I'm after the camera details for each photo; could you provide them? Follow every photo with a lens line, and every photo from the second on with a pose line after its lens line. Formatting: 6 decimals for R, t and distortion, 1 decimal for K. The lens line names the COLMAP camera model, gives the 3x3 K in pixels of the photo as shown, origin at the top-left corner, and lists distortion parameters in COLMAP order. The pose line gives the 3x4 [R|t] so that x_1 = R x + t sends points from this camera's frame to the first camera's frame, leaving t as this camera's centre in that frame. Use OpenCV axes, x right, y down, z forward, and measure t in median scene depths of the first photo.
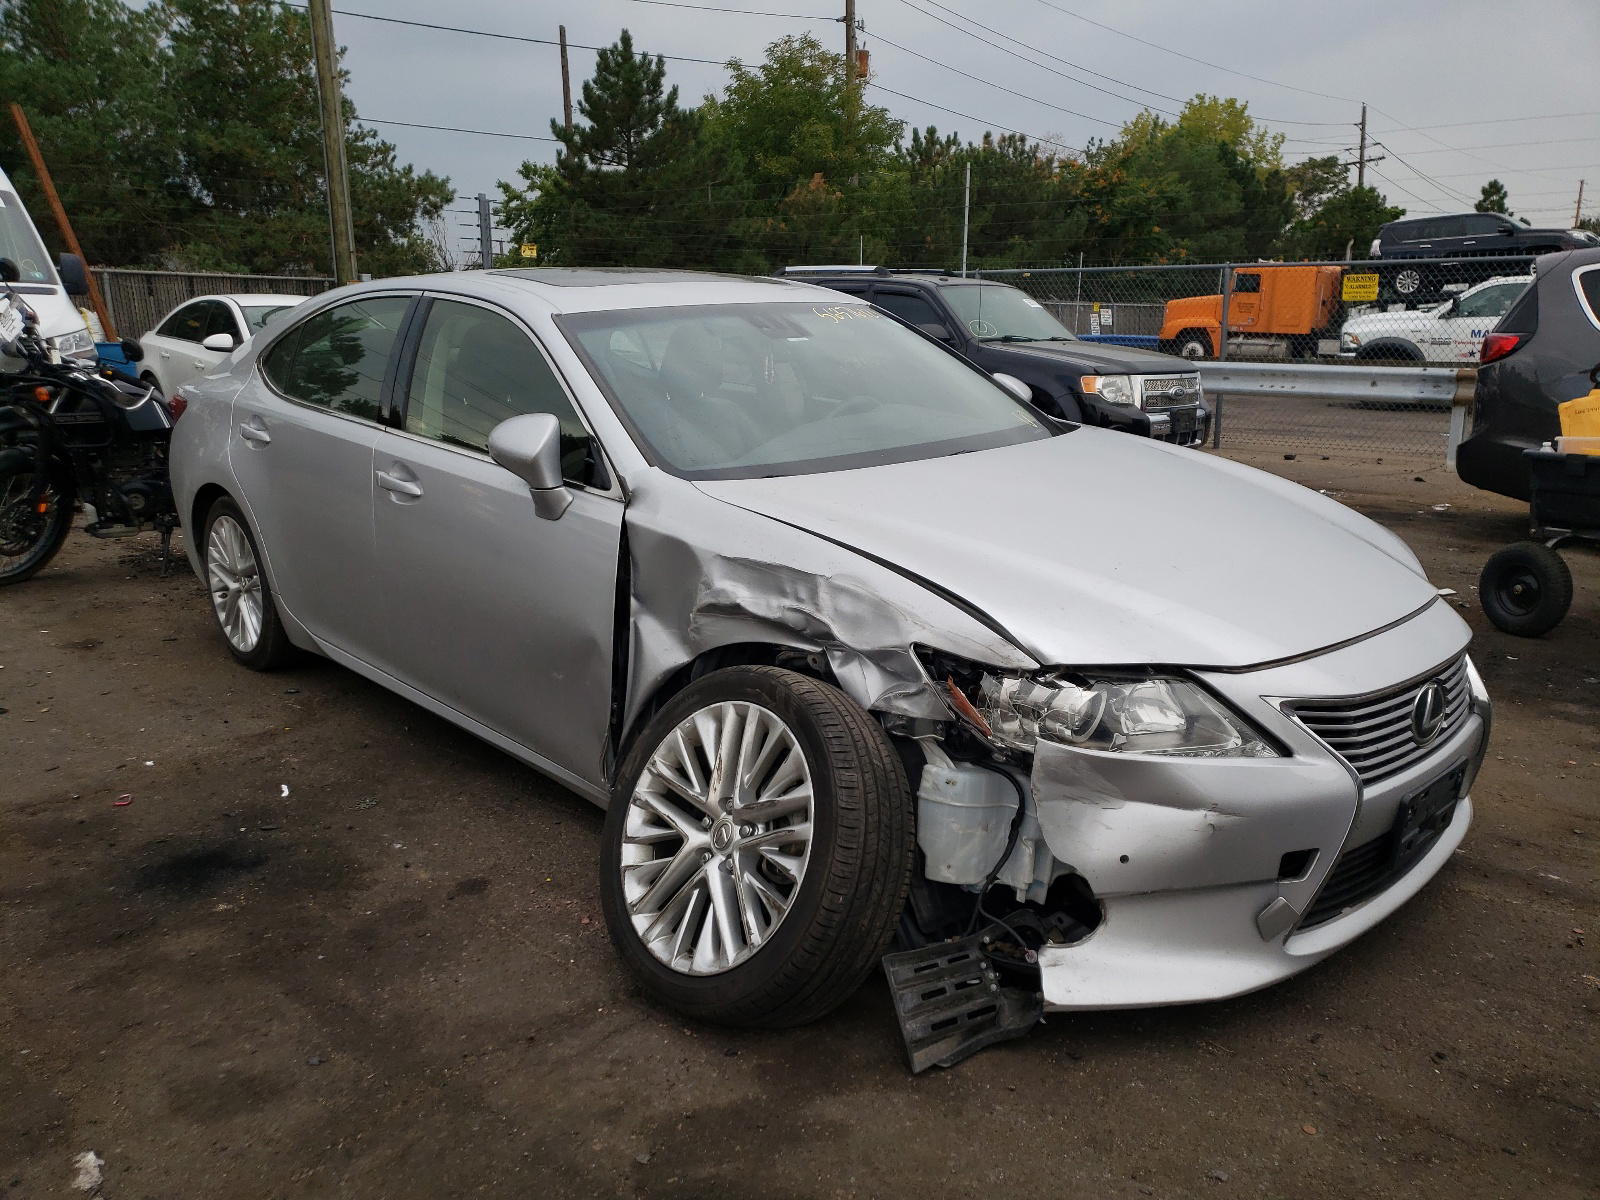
lens RADIAL K [[1200.4, 0, 803.2], [0, 1200.4, 639.6], [0, 0, 1]] dist [0.122263, -0.206085]
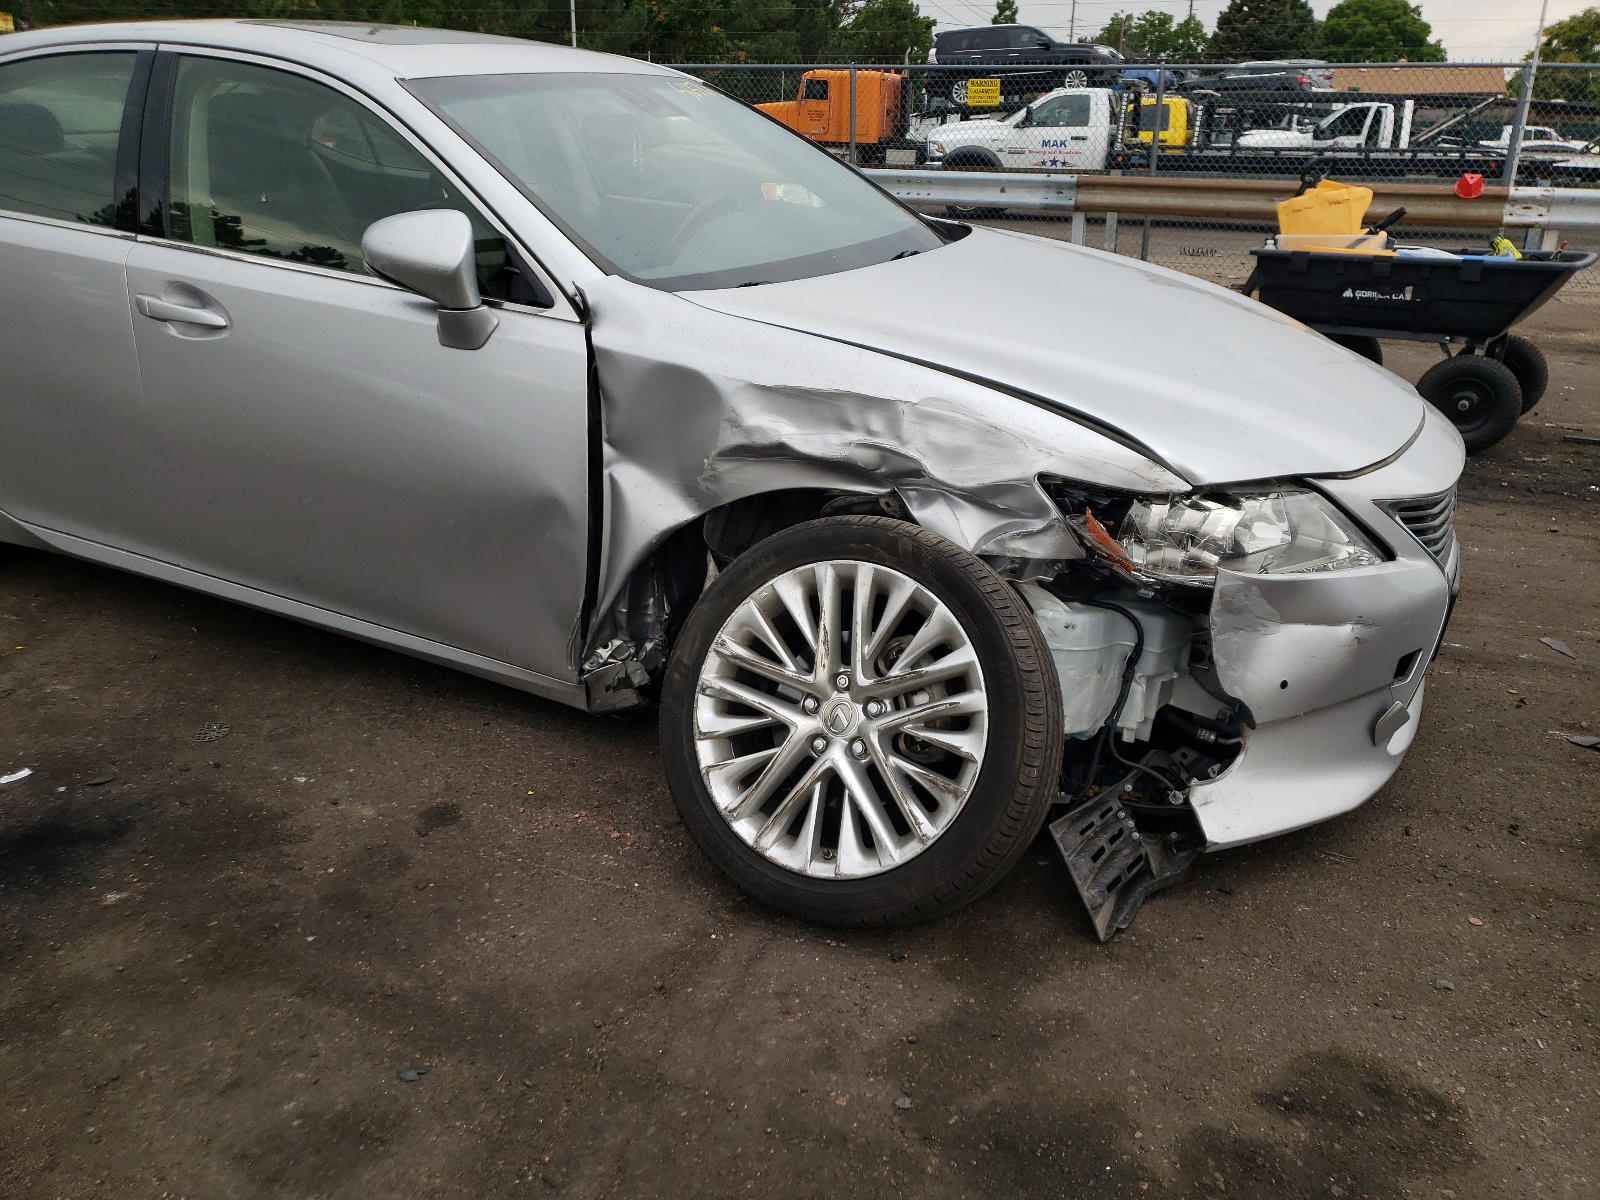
lens RADIAL K [[1200.4, 0, 803.2], [0, 1200.4, 639.6], [0, 0, 1]] dist [0.122263, -0.206085]
pose [[0.943828, -0.116937, 0.309055, -0.342681], [0.072213, 0.985675, 0.152417, -0.023373], [-0.322451, -0.121537, 0.938751, 0.211266]]
